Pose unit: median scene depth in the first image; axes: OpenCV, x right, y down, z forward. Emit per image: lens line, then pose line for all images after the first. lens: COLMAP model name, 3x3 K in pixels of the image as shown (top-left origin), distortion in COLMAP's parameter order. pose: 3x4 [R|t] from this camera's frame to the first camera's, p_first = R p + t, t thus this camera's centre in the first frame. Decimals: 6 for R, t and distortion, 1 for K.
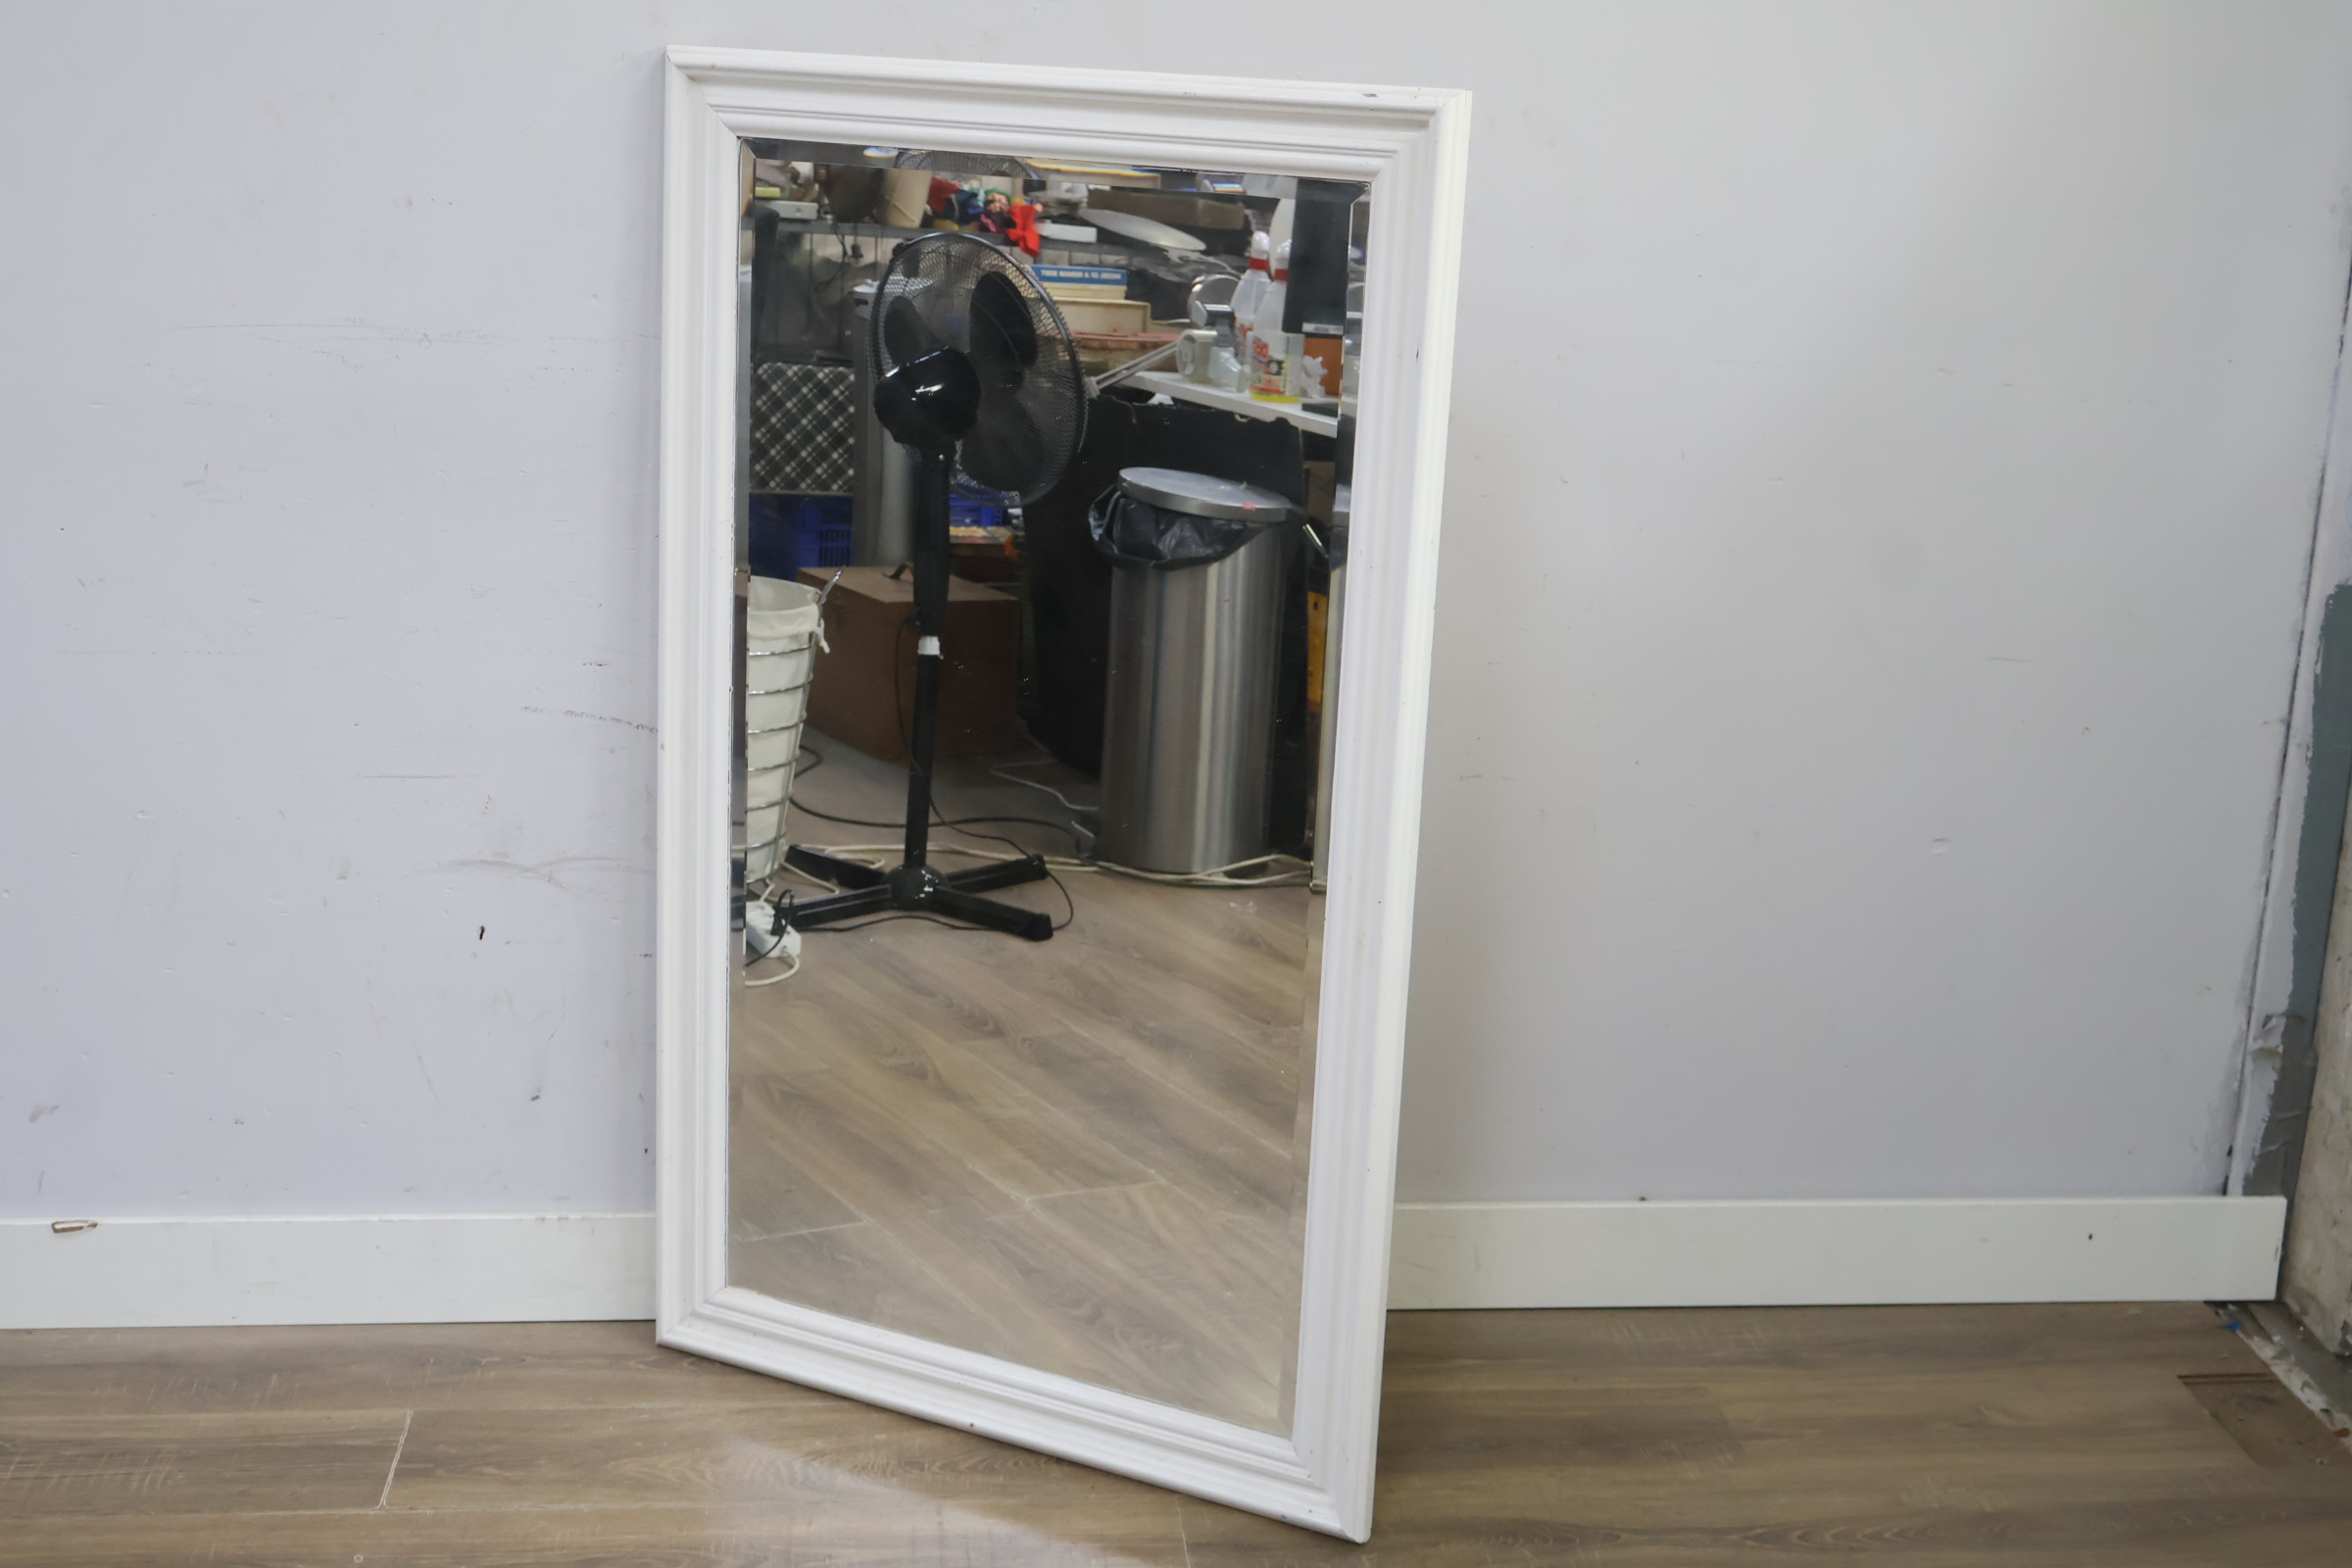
lens RADIAL K [[3162.4, 0, 1163.8], [0, 3162.4, 785.7], [0, 0, 1]] dist [0.018051, 0.000000]
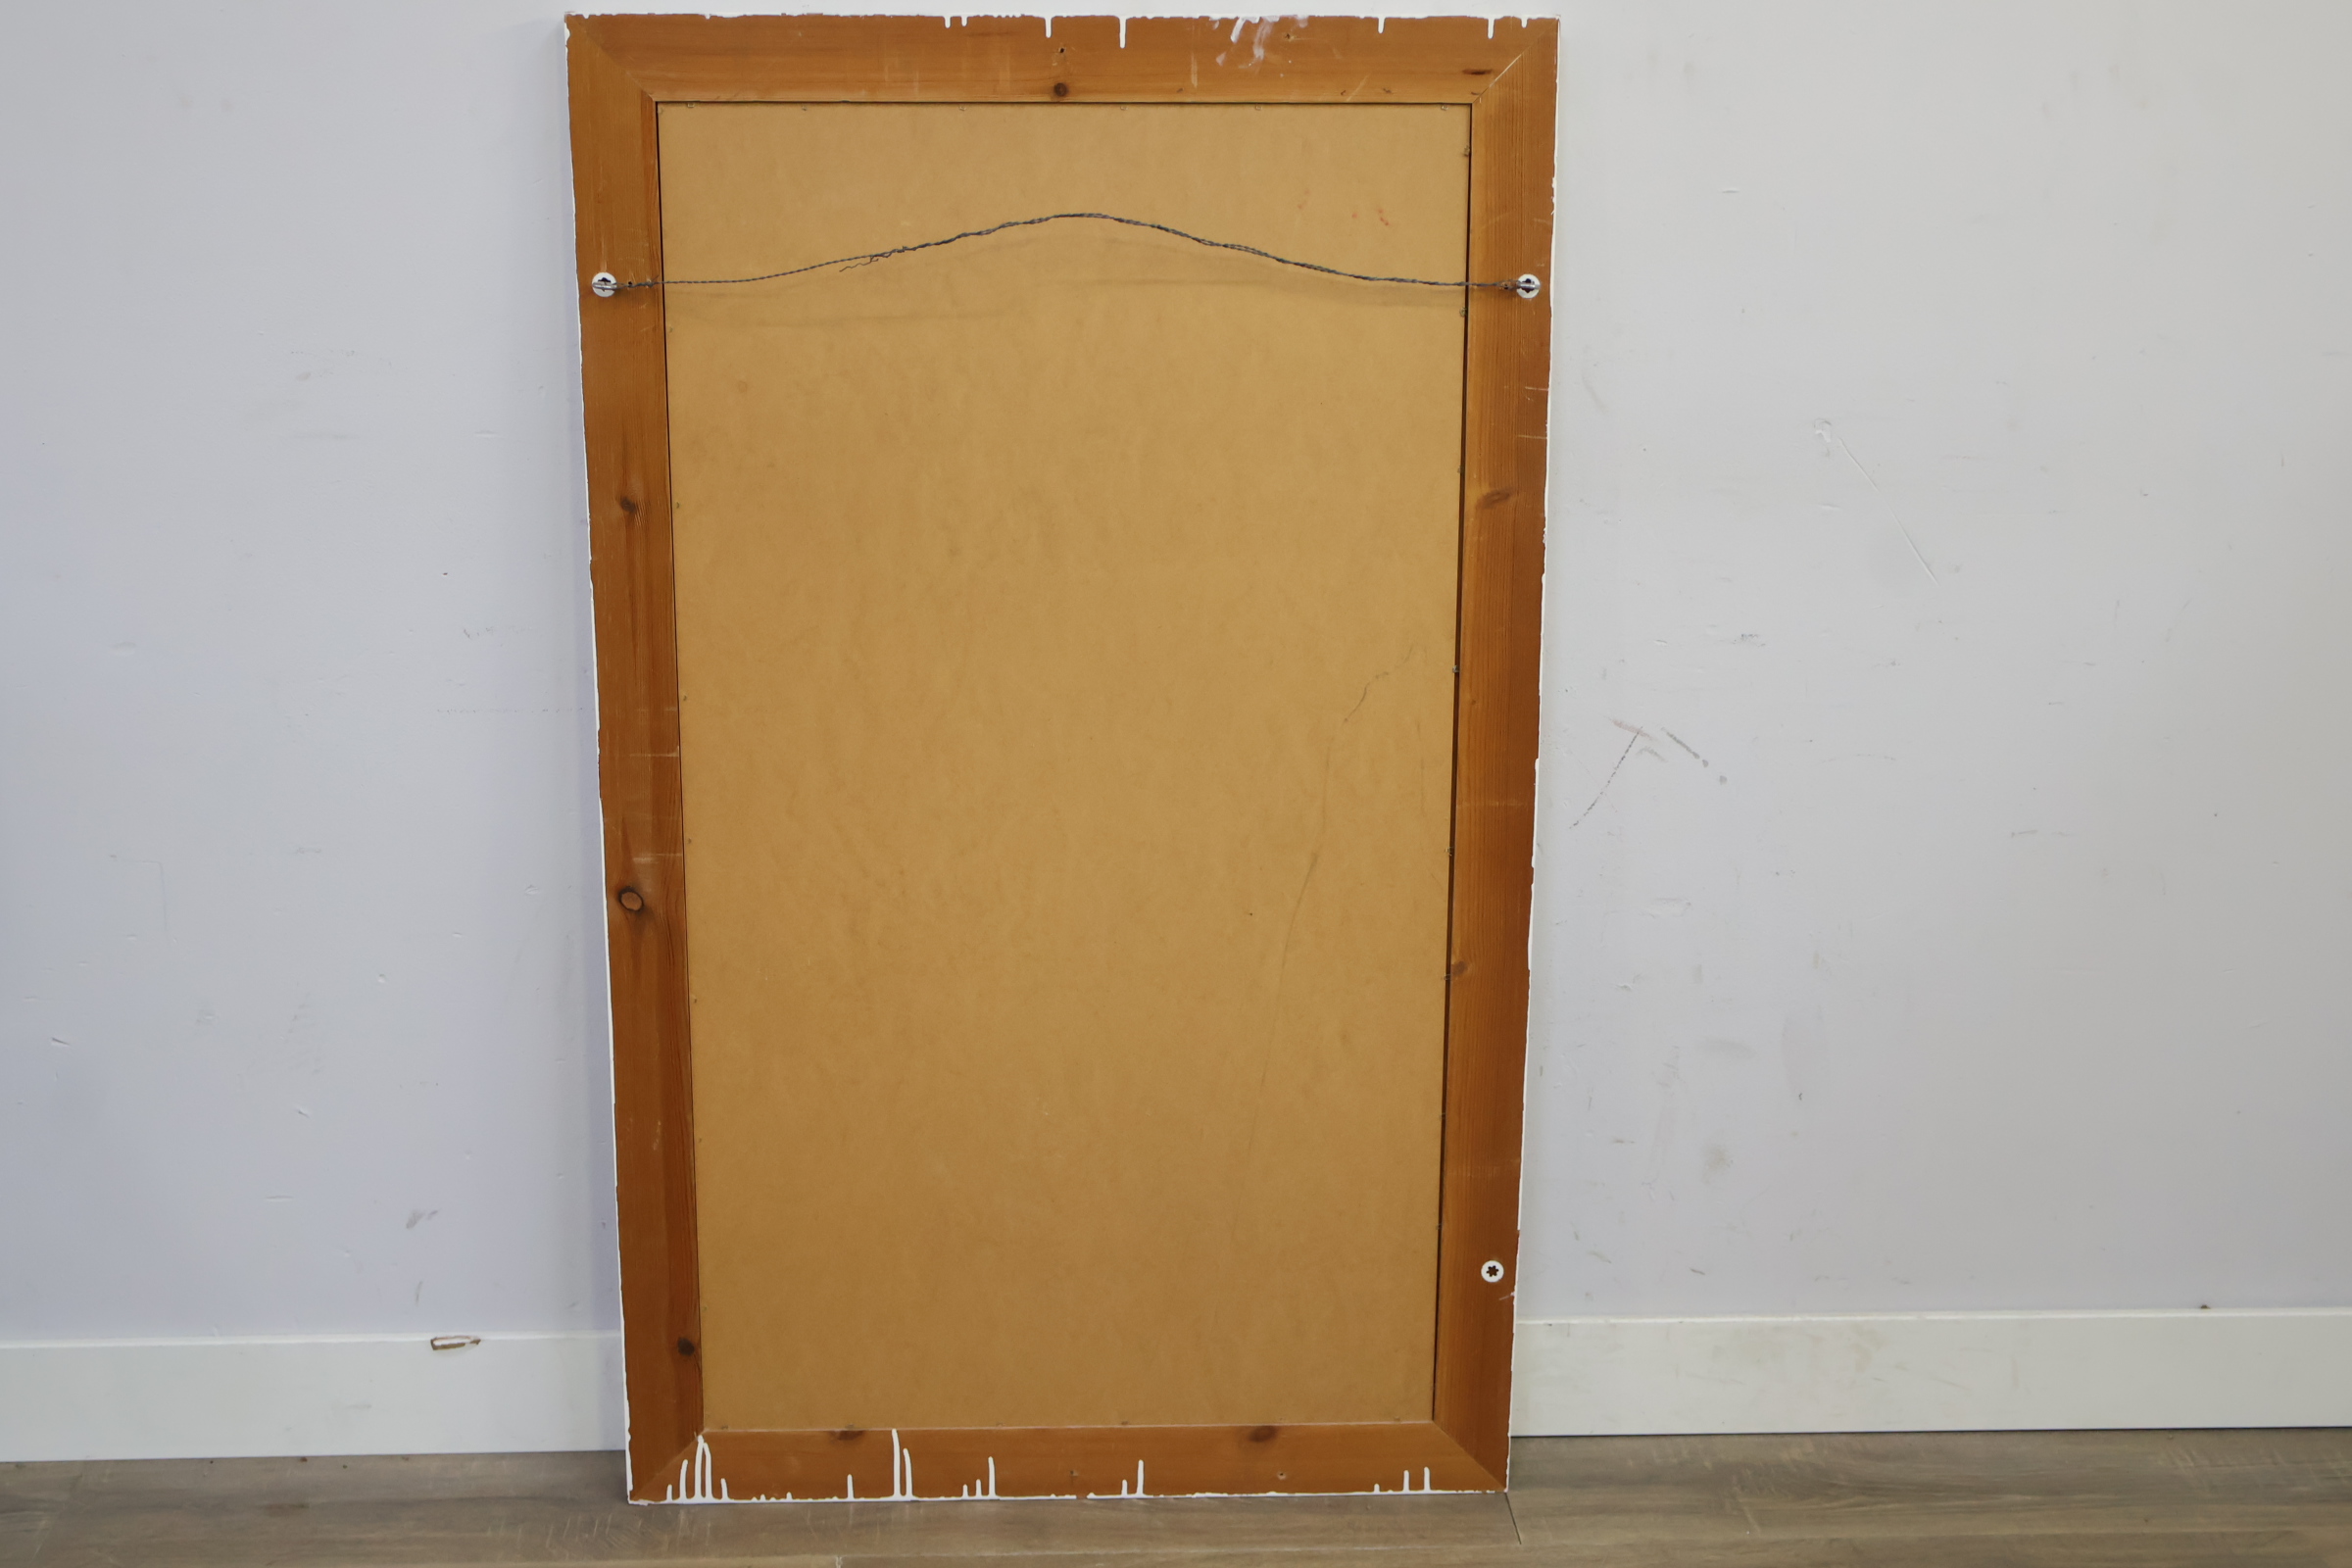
lens RADIAL K [[3162.4, 0, 1177.9], [0, 3162.4, 806.8], [0, 0, 1]] dist [0.018051, 0.000000]
pose [[0.998573, -0.007206, -0.052914, -0.090339], [0.008340, 0.999740, 0.021237, -0.030711], [0.052747, -0.021648, 0.998373, 0.116537]]
